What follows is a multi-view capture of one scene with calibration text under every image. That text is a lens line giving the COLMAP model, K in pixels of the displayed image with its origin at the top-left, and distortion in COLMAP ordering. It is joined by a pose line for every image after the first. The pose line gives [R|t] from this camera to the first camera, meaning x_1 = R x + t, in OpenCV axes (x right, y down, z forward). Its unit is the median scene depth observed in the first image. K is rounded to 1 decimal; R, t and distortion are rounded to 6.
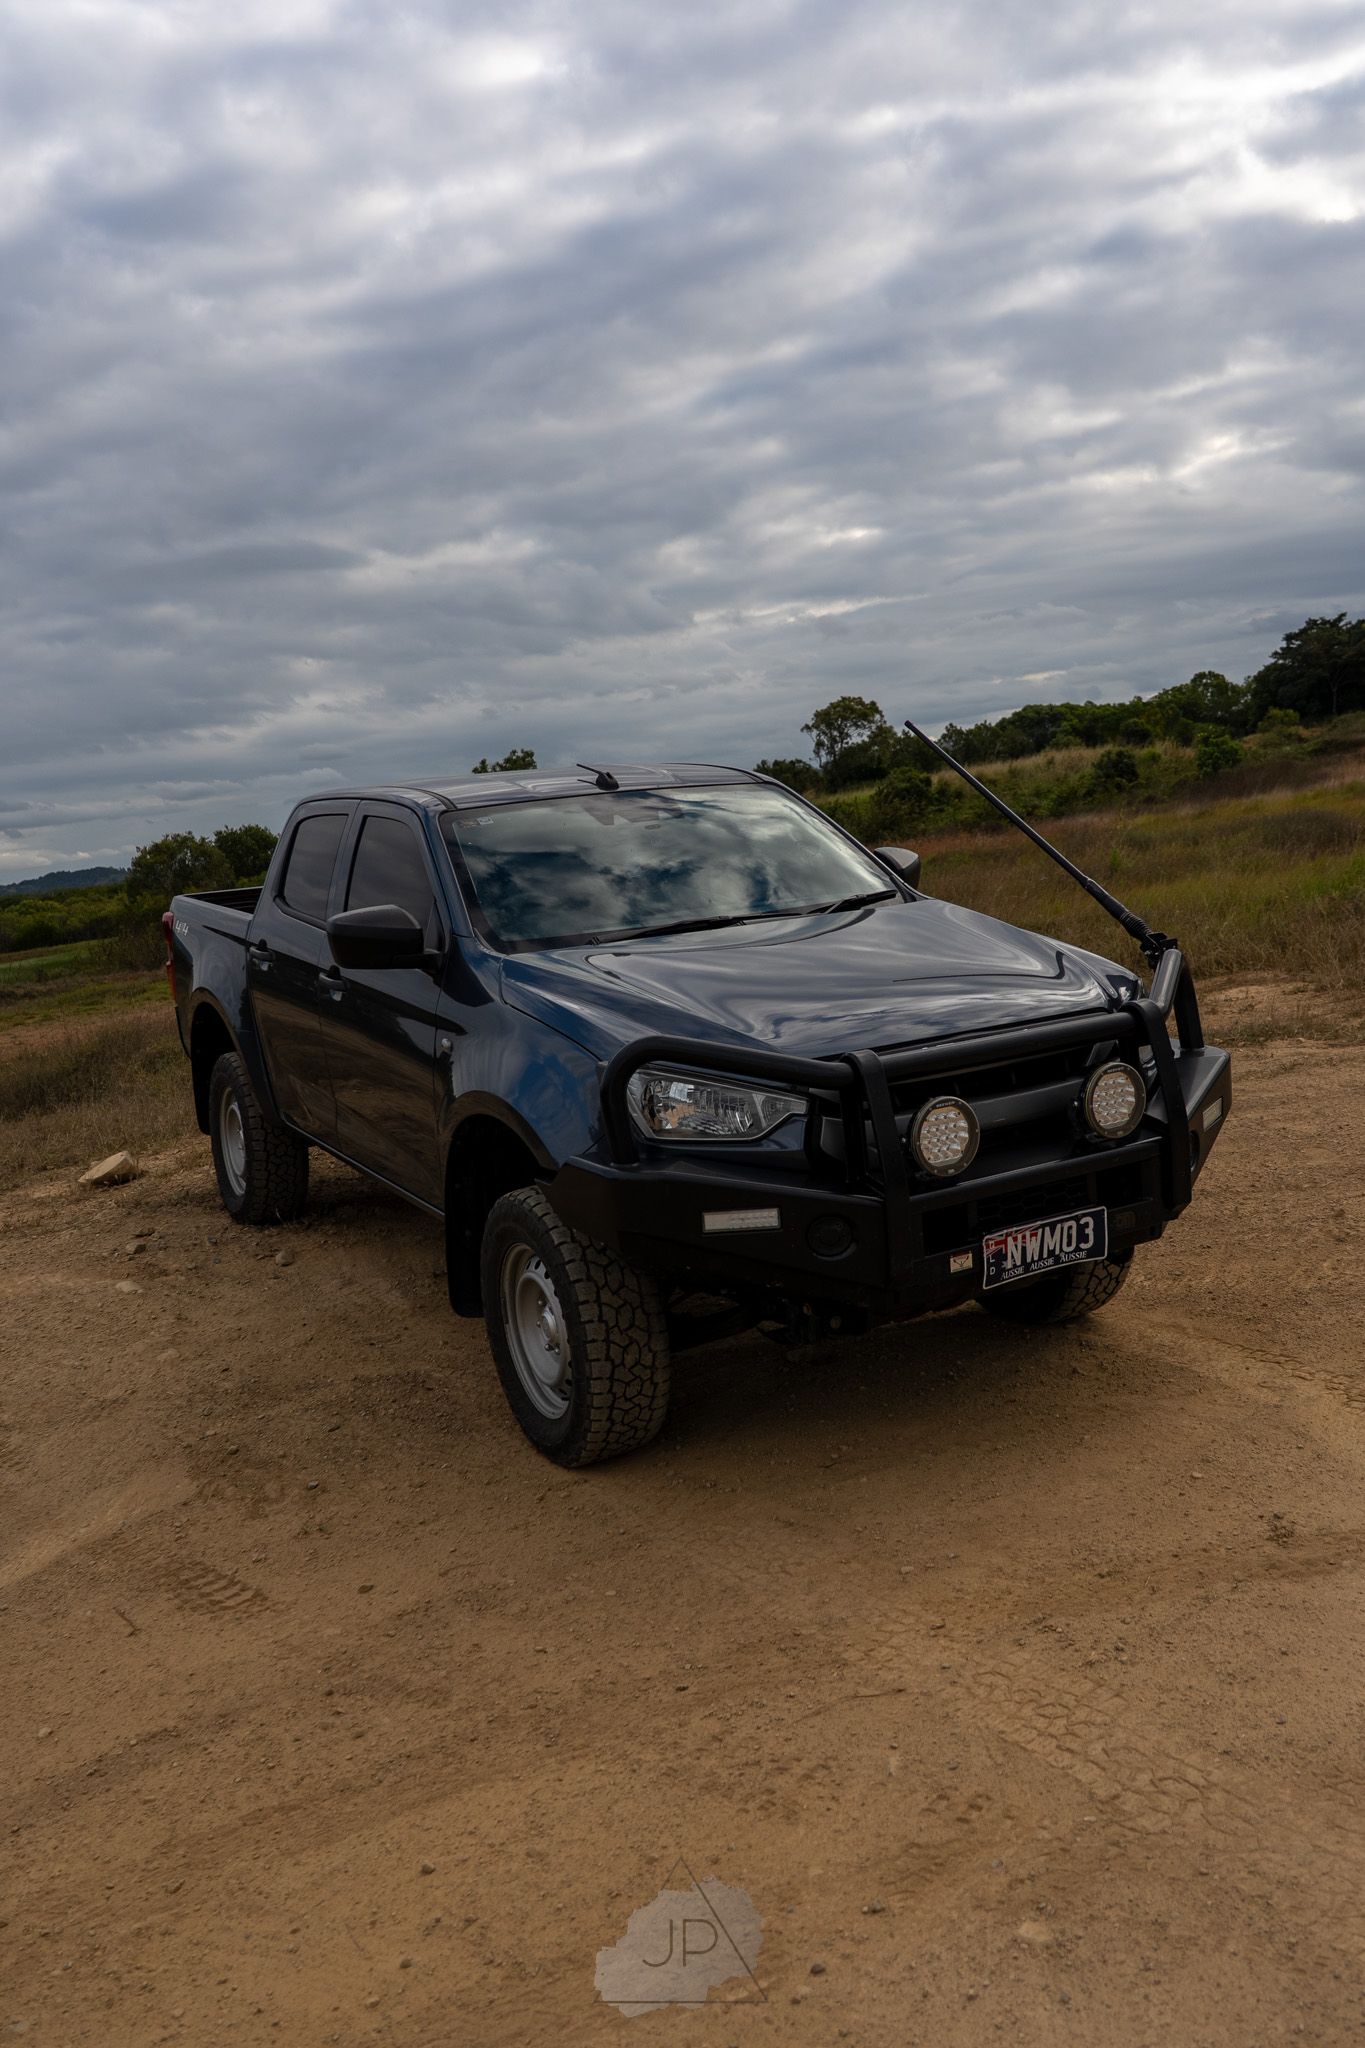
lens RADIAL K [[1682.3, 0, 709.9], [0, 1682.3, 1021.9], [0, 0, 1]] dist [-0.005301, 0.013806]
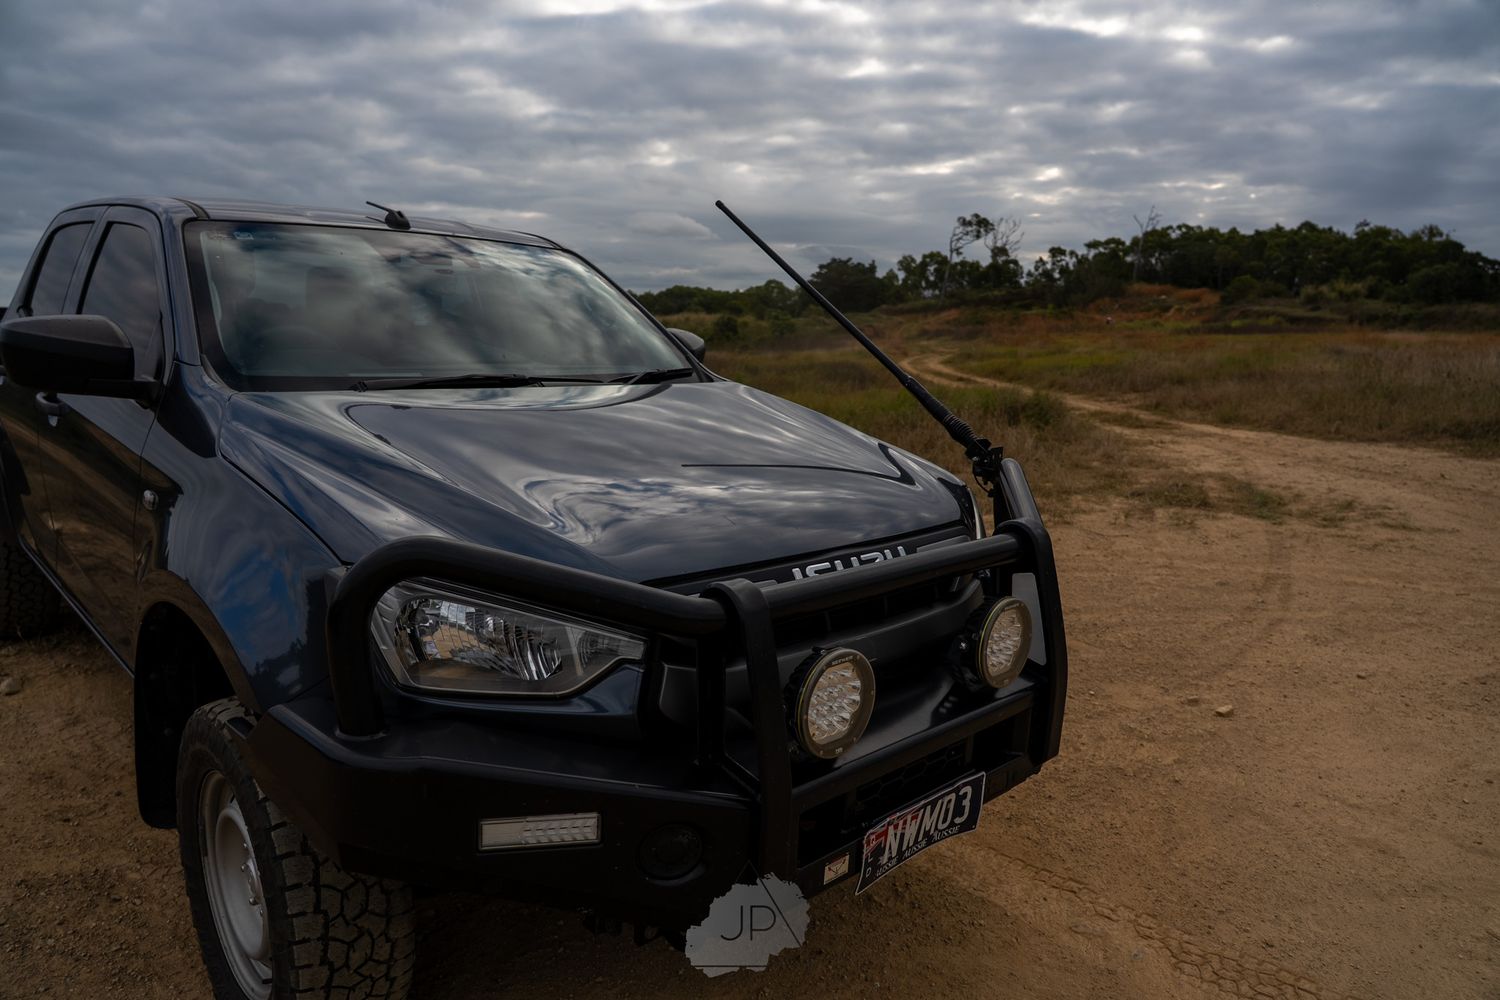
lens RADIAL K [[980.2, 0, 755.6], [0, 980.2, 496.1], [0, 0, 1]] dist [-0.022697, 0.005524]
pose [[0.956261, 0.076033, 0.282460, -0.016653], [-0.085332, 0.996136, 0.020750, -0.023860], [-0.279791, -0.043945, 0.959055, 0.557062]]
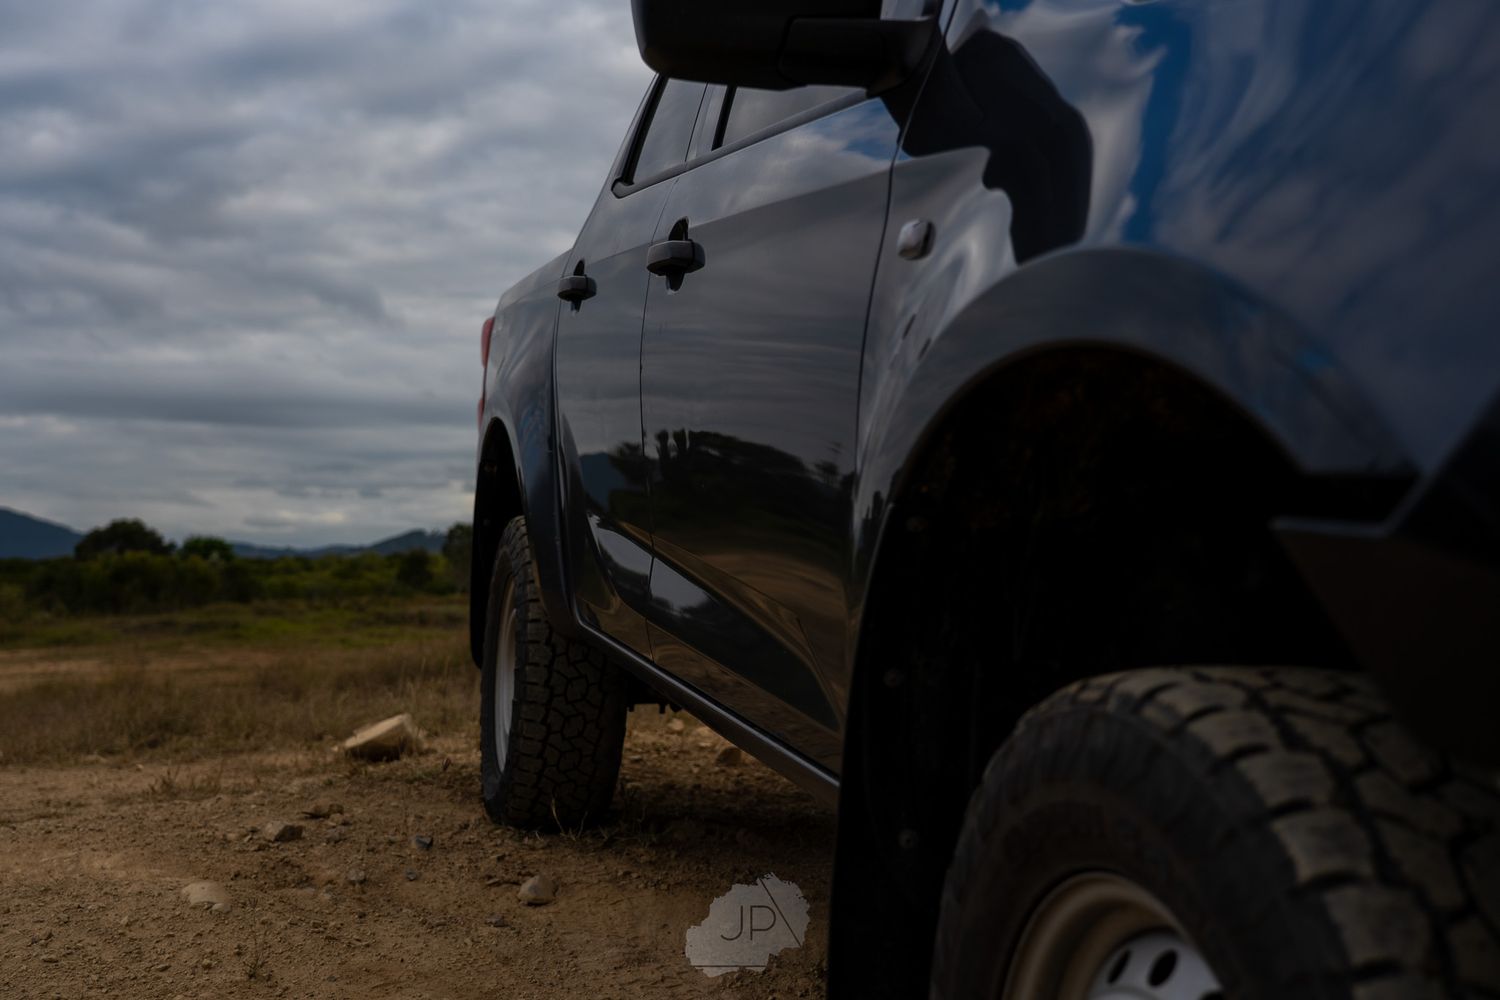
lens RADIAL K [[1763.9, 0, 789.4], [0, 1763.9, 503.2], [0, 0, 1]] dist [0.025239, -0.014169]
pose [[0.967337, 0.102732, -0.231743, -0.109688], [-0.132025, 0.984597, -0.114623, 0.121296], [0.216398, 0.141475, 0.966000, 0.770805]]
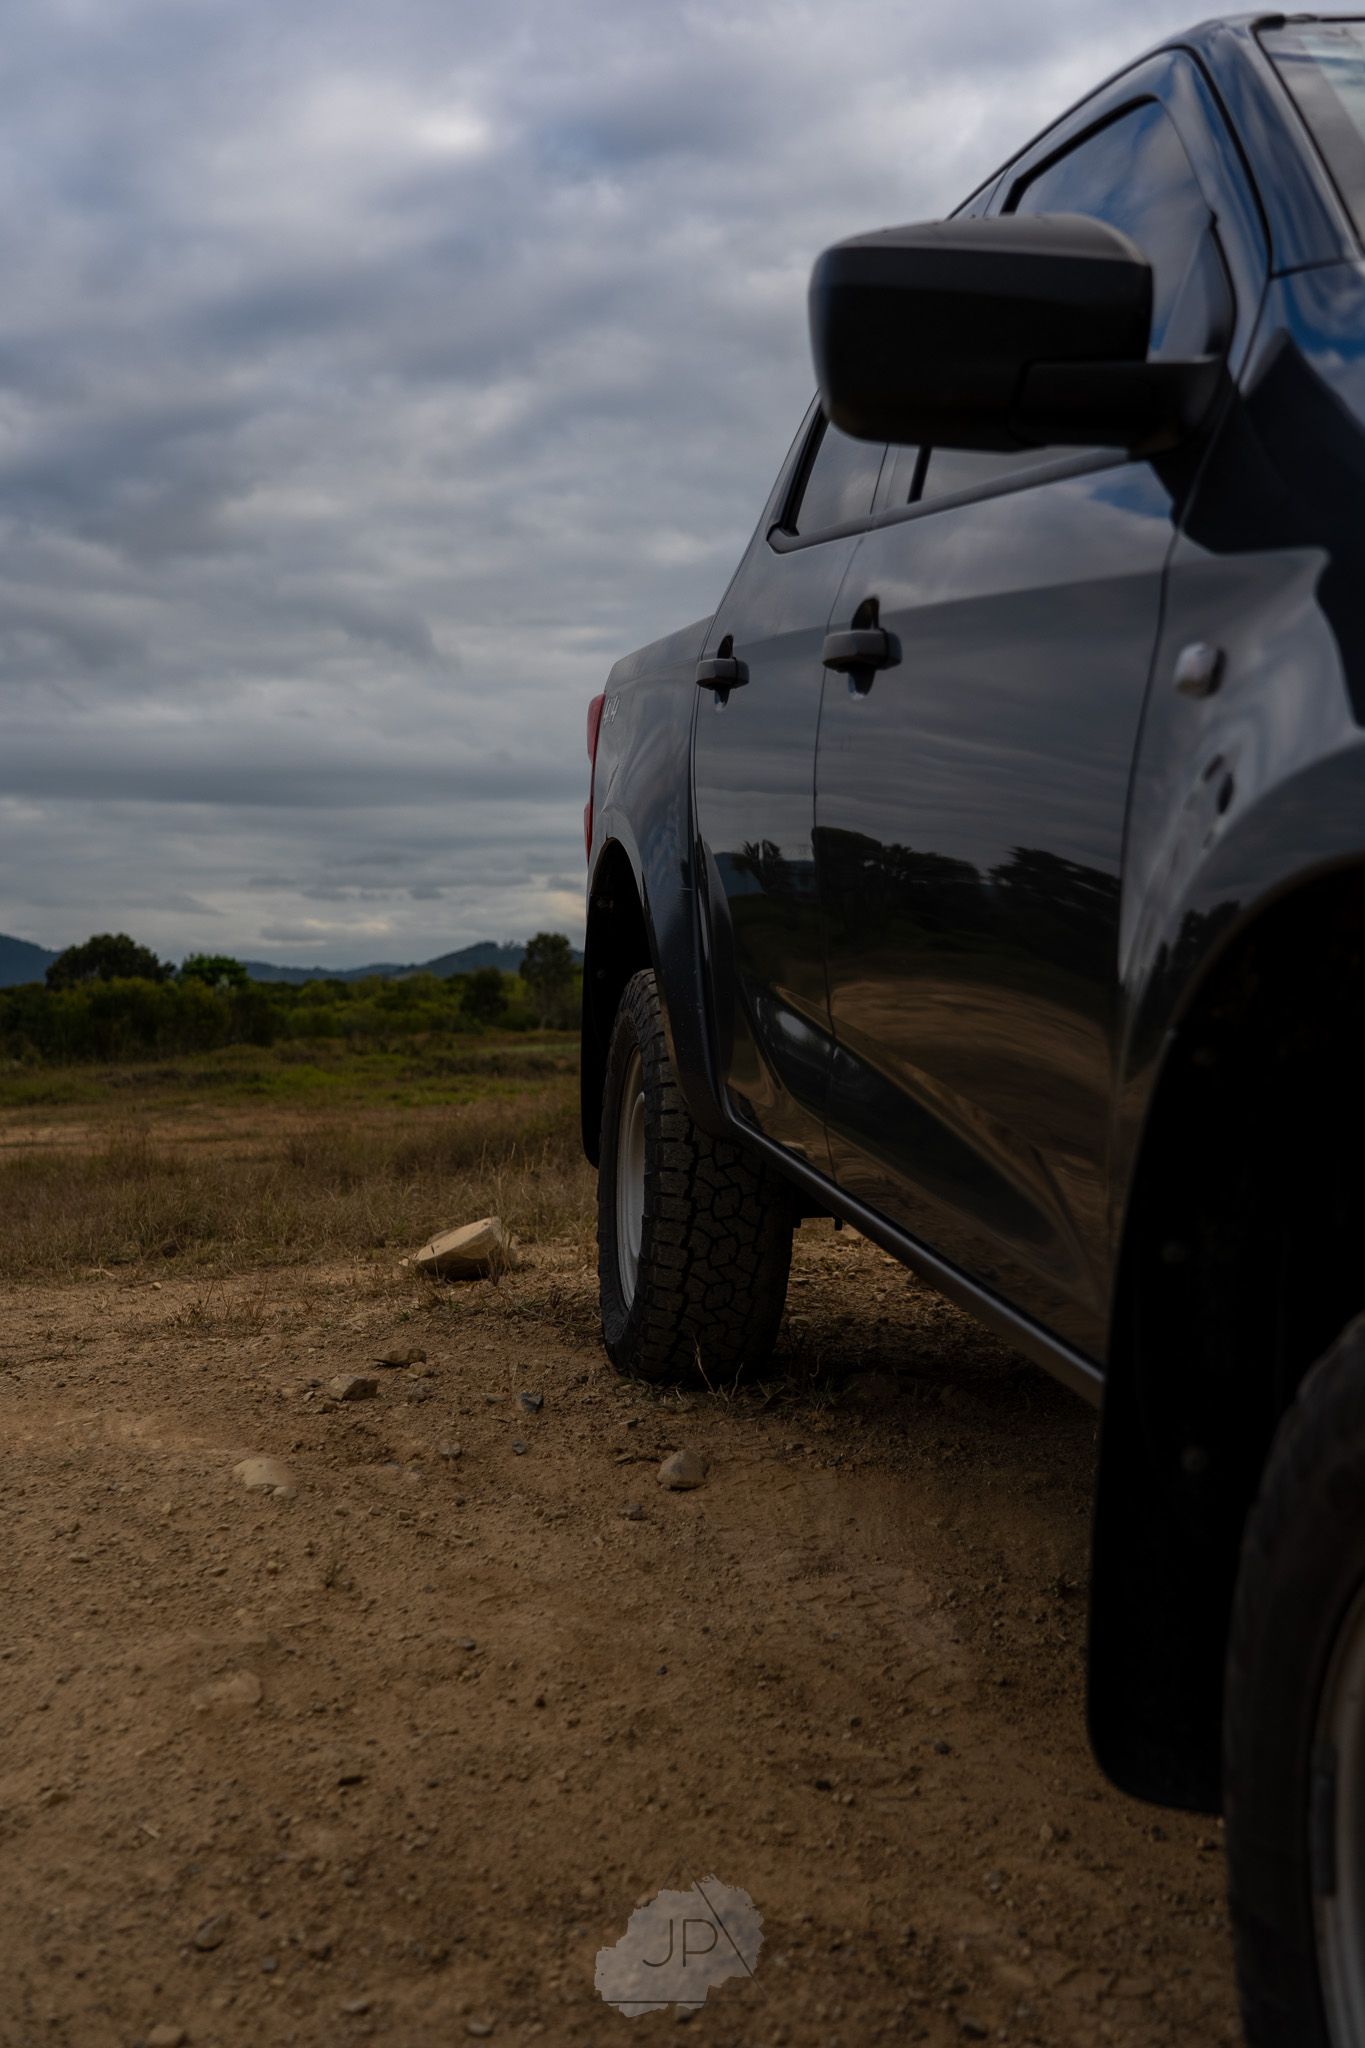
lens RADIAL K [[2410.7, 0, 717.9], [0, 2410.7, 1012.0], [0, 0, 1]] dist [0.021874, 0.001933]
pose [[0.936957, 0.103369, -0.333806, -0.114598], [-0.128727, 0.990170, -0.054700, 0.104150], [0.324871, 0.094221, 0.941053, 0.748475]]
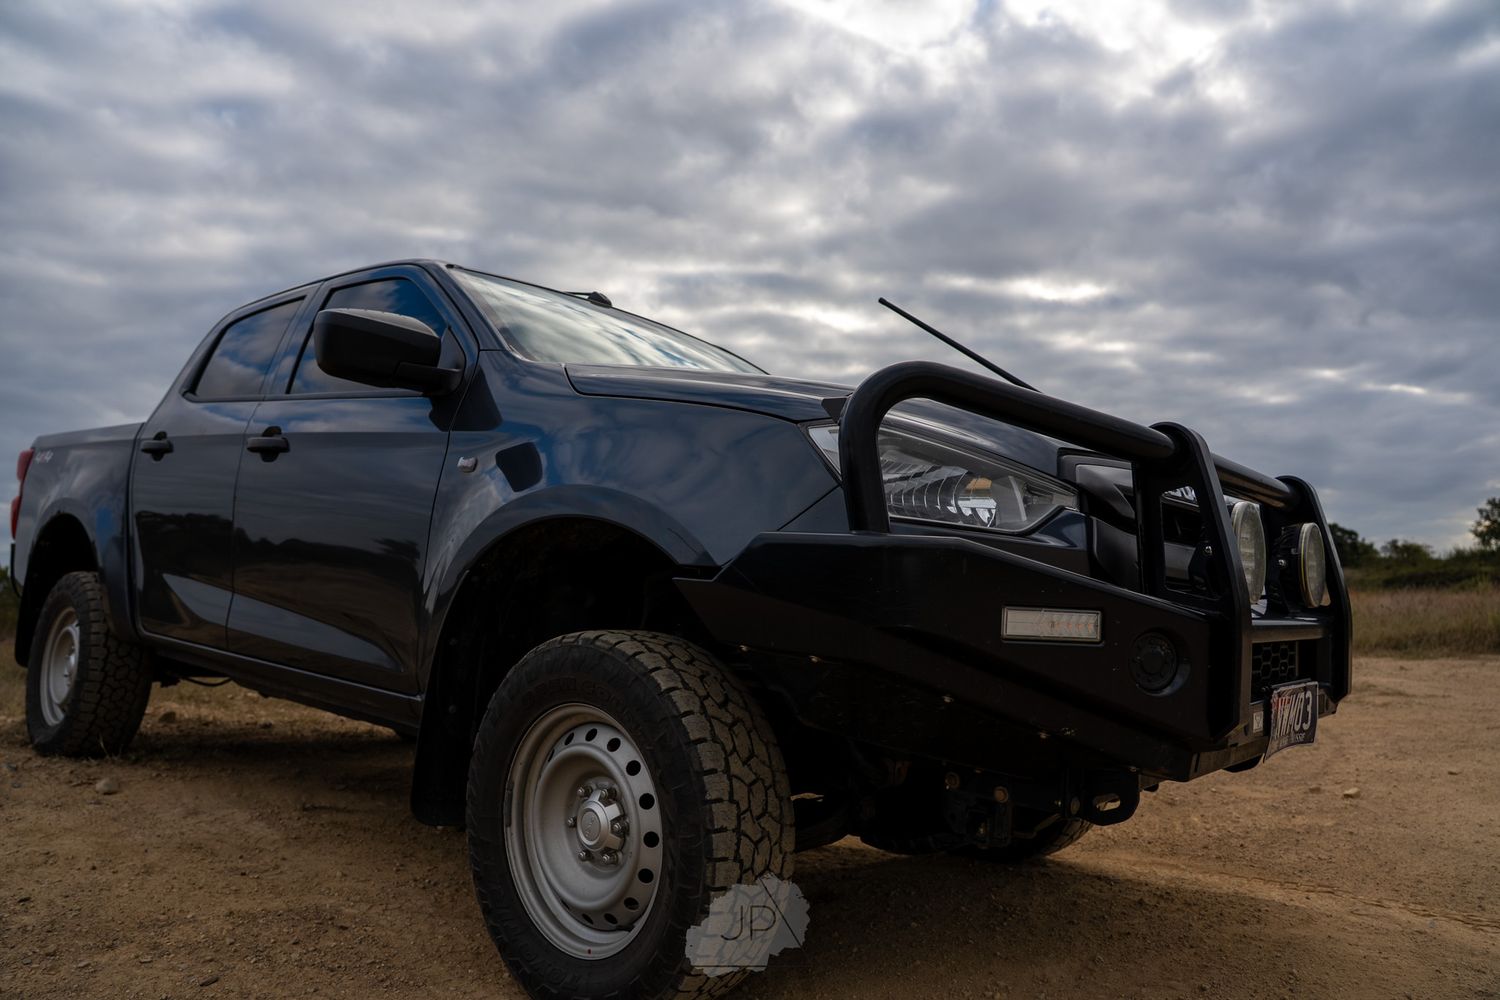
lens RADIAL K [[983.7, 0, 748.5], [0, 983.7, 507.0], [0, 0, 1]] dist [-0.039534, 0.027608]
pose [[0.928720, 0.154336, 0.337136, -0.212623], [-0.069955, 0.965858, -0.249448, 0.161260], [-0.364124, 0.208083, 0.907808, 0.607589]]
